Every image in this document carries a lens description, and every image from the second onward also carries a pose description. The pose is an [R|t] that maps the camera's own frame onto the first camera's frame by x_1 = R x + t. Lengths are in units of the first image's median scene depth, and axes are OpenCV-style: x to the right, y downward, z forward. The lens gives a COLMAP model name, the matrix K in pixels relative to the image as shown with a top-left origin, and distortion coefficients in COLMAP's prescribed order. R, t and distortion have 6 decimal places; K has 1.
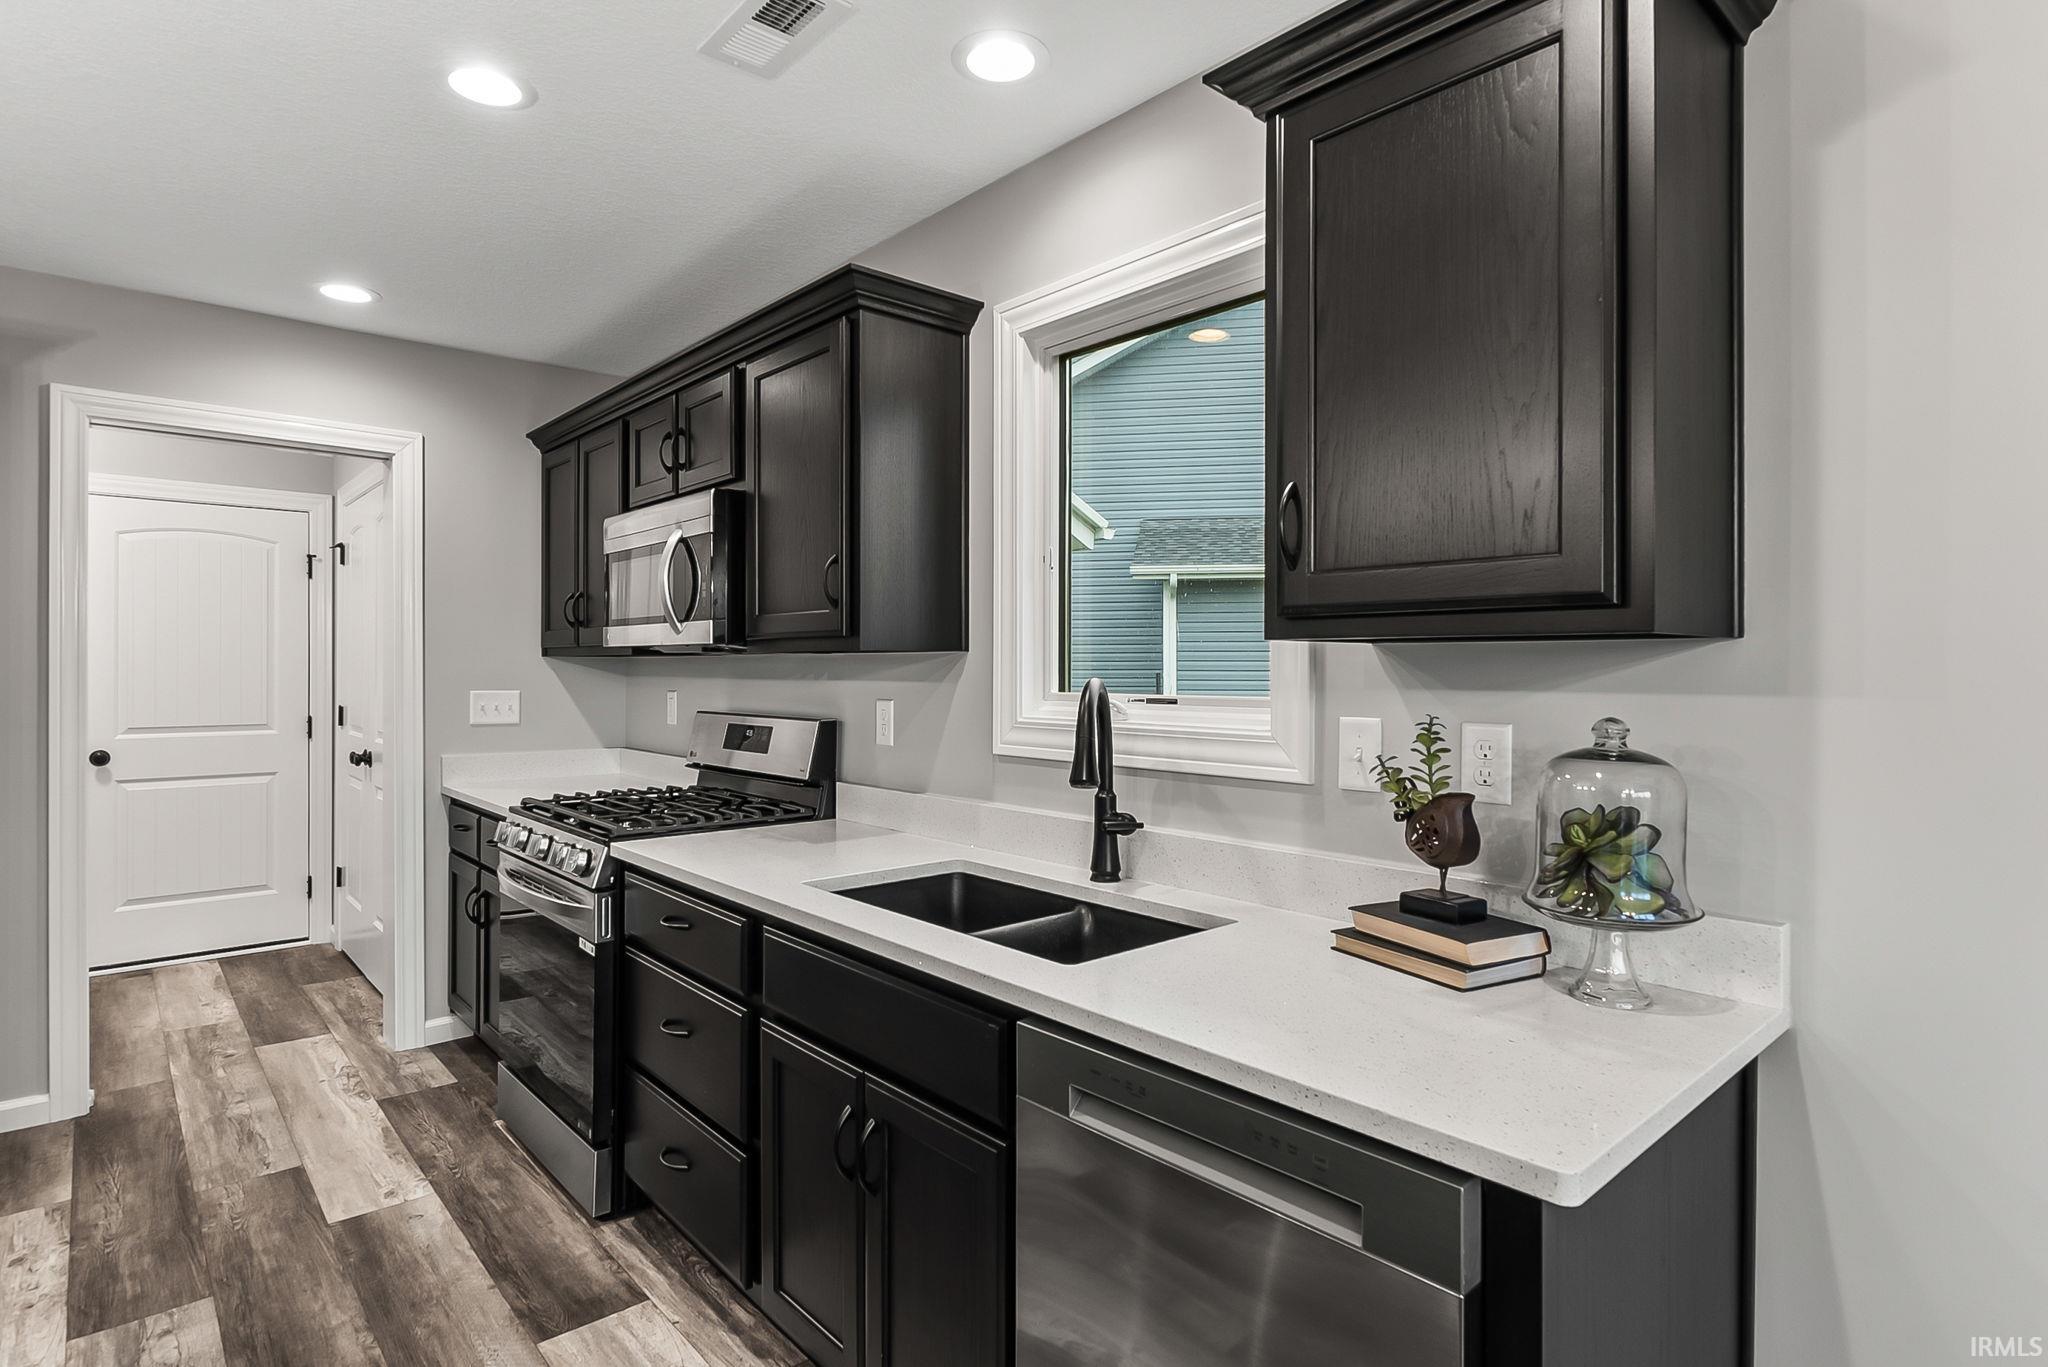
lens RADIAL K [[1052.6, 0, 1020.7], [0, 1052.6, 668.5], [0, 0, 1]] dist [-0.003604, 0.000223]
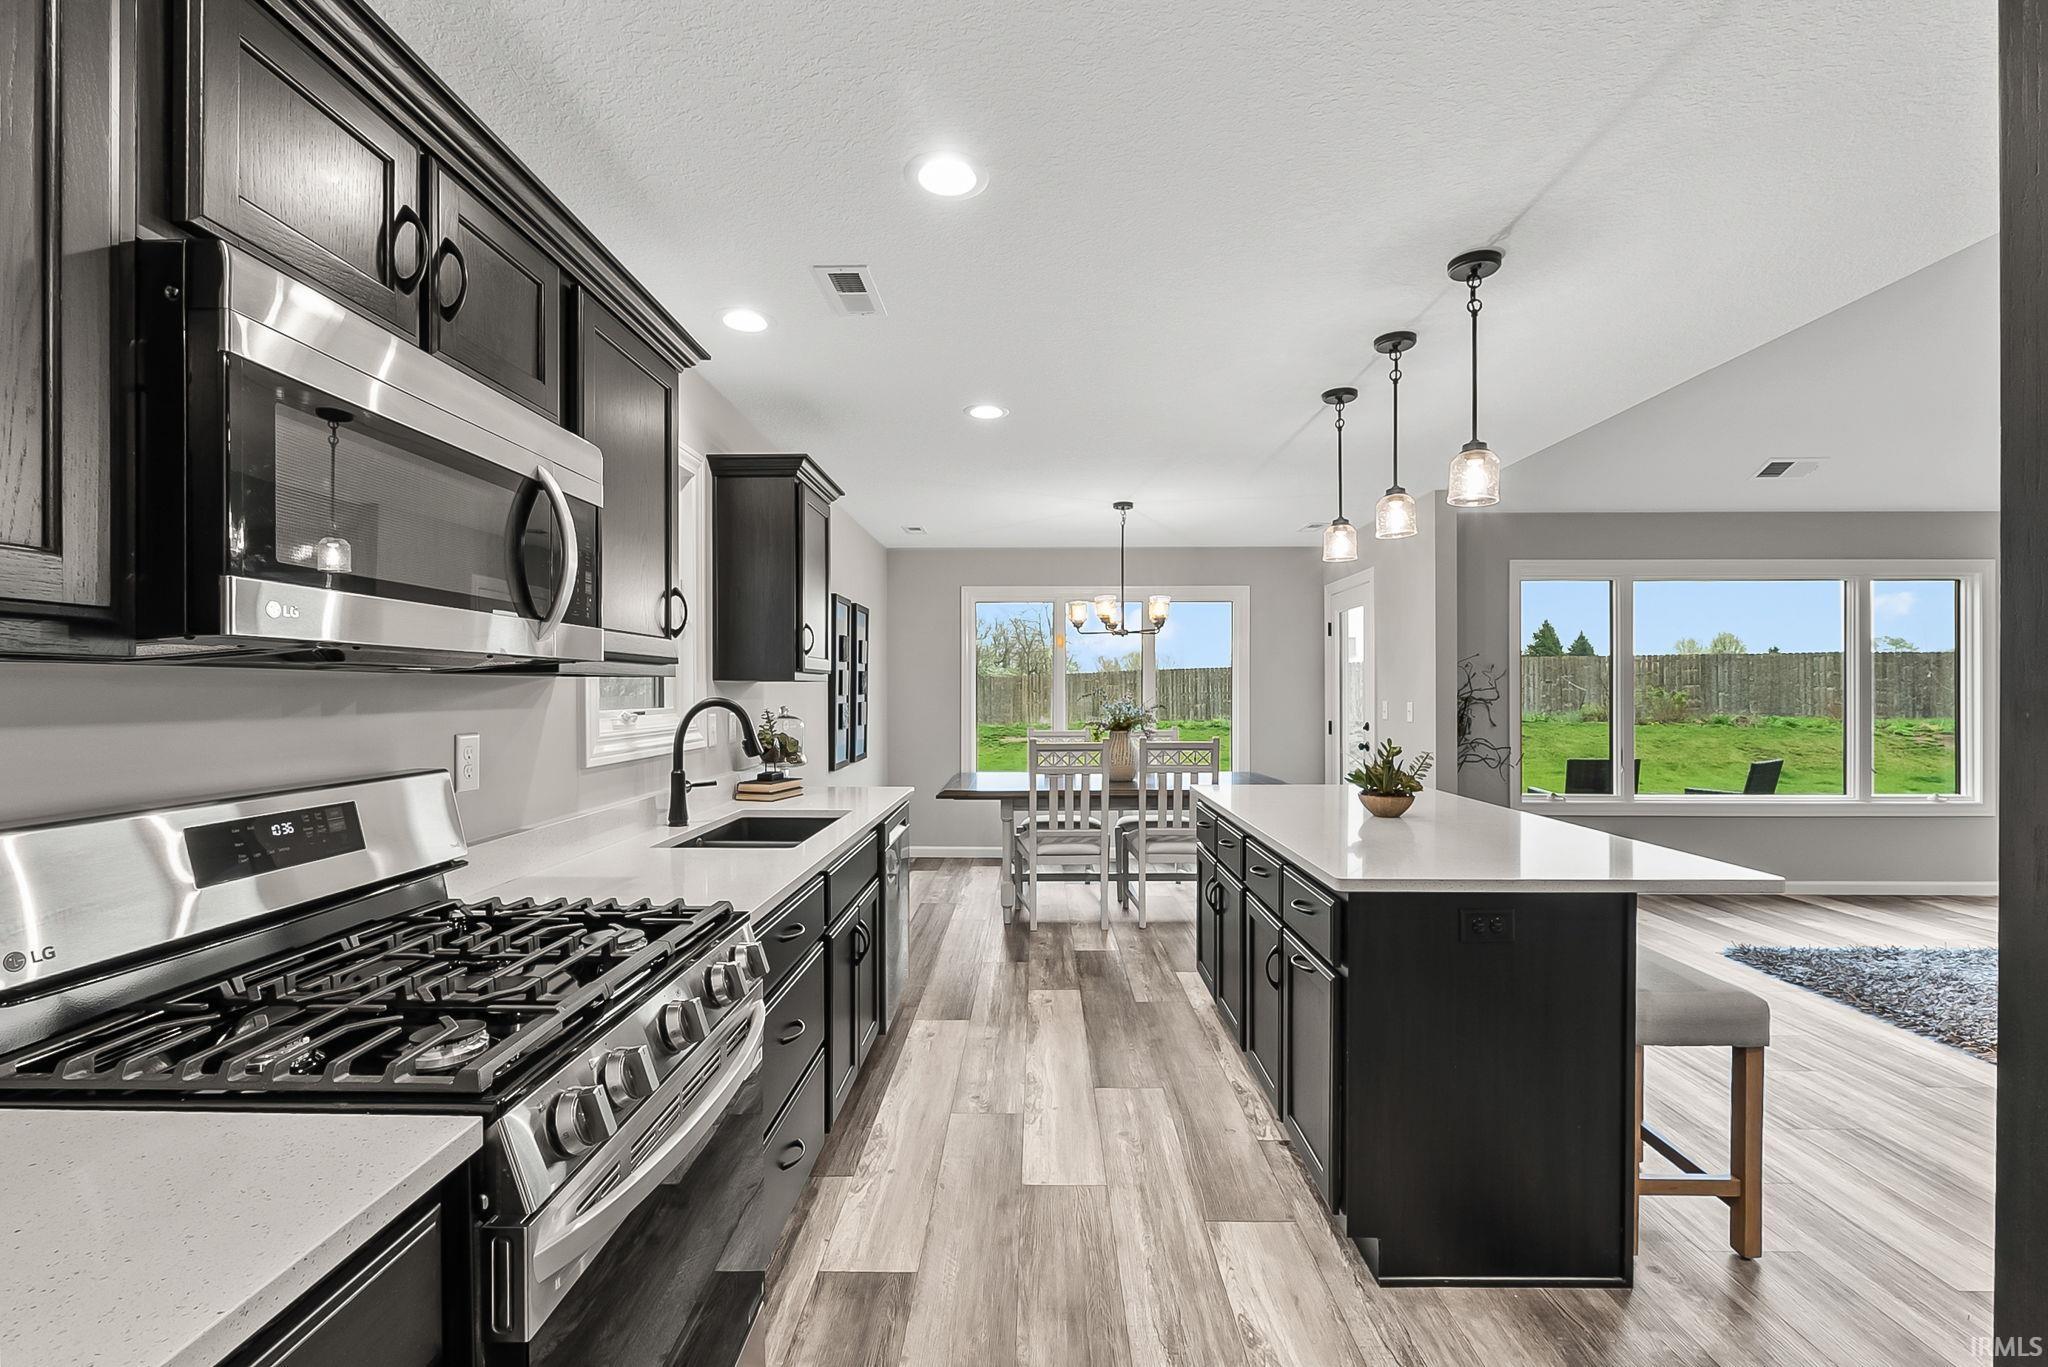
lens RADIAL K [[870.3, 0, 1021.5], [0, 870.3, 692.6], [0, 0, 1]] dist [-0.004887, -0.000178]
pose [[-0.735951, -0.002890, 0.677029, -0.999603], [0.001098, 0.999984, 0.005463, -0.004654], [-0.677034, 0.004764, -0.735936, 1.358406]]
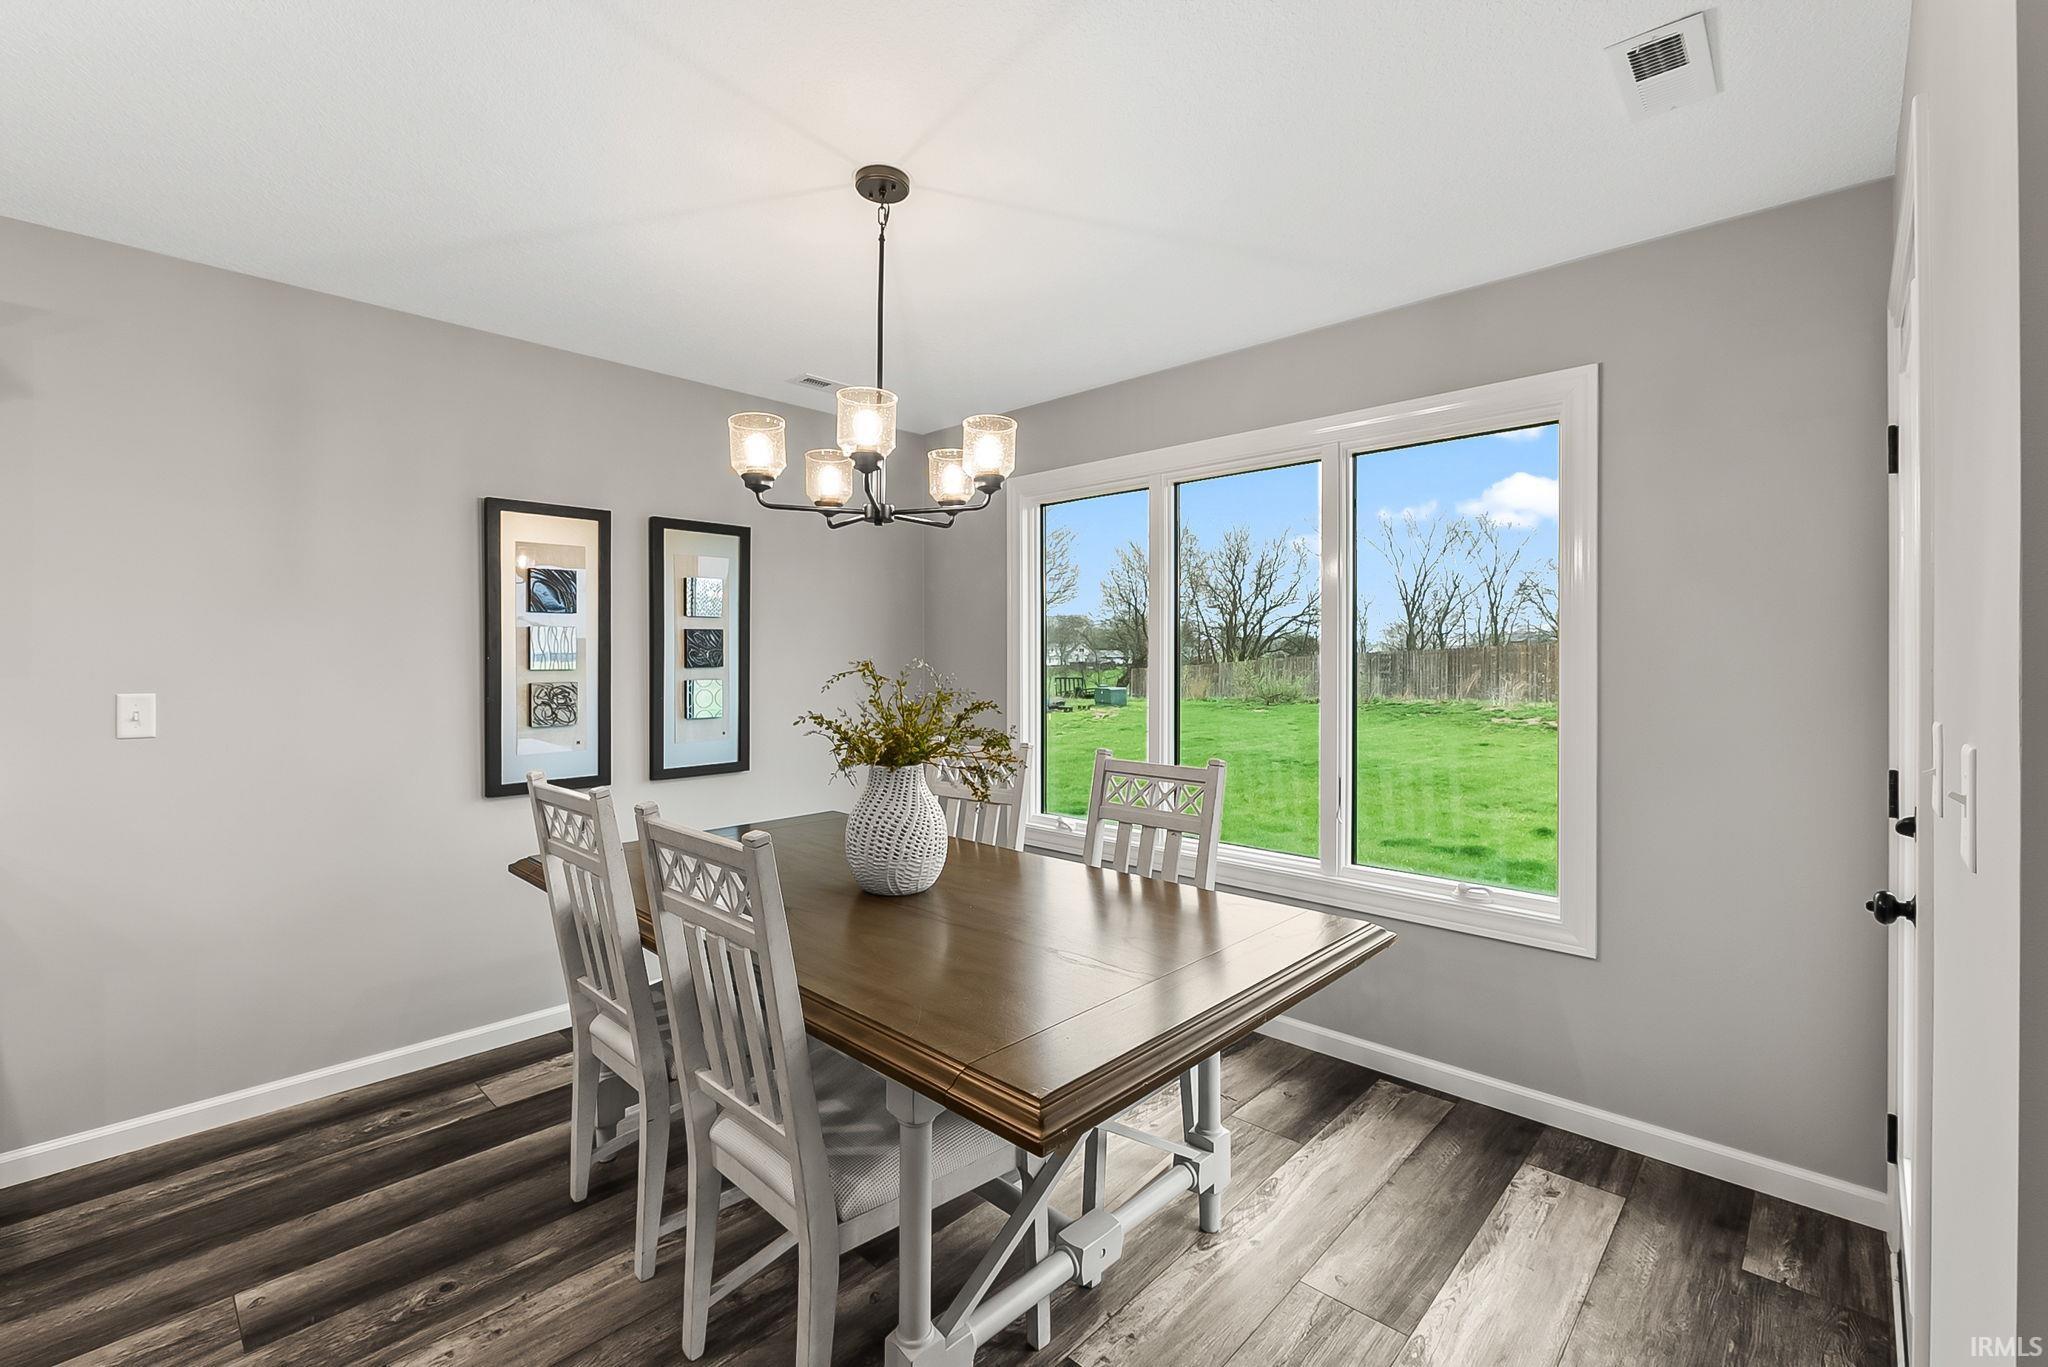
lens RADIAL K [[877.0, 0, 1017.5], [0, 877.0, 659.7], [0, 0, 1]] dist [-0.002040, -0.000240]
pose [[-0.082623, -0.004088, 0.996573, -0.571349], [0.002112, 0.999989, 0.004277, -0.005199], [-0.996579, 0.002458, -0.082613, -0.468888]]
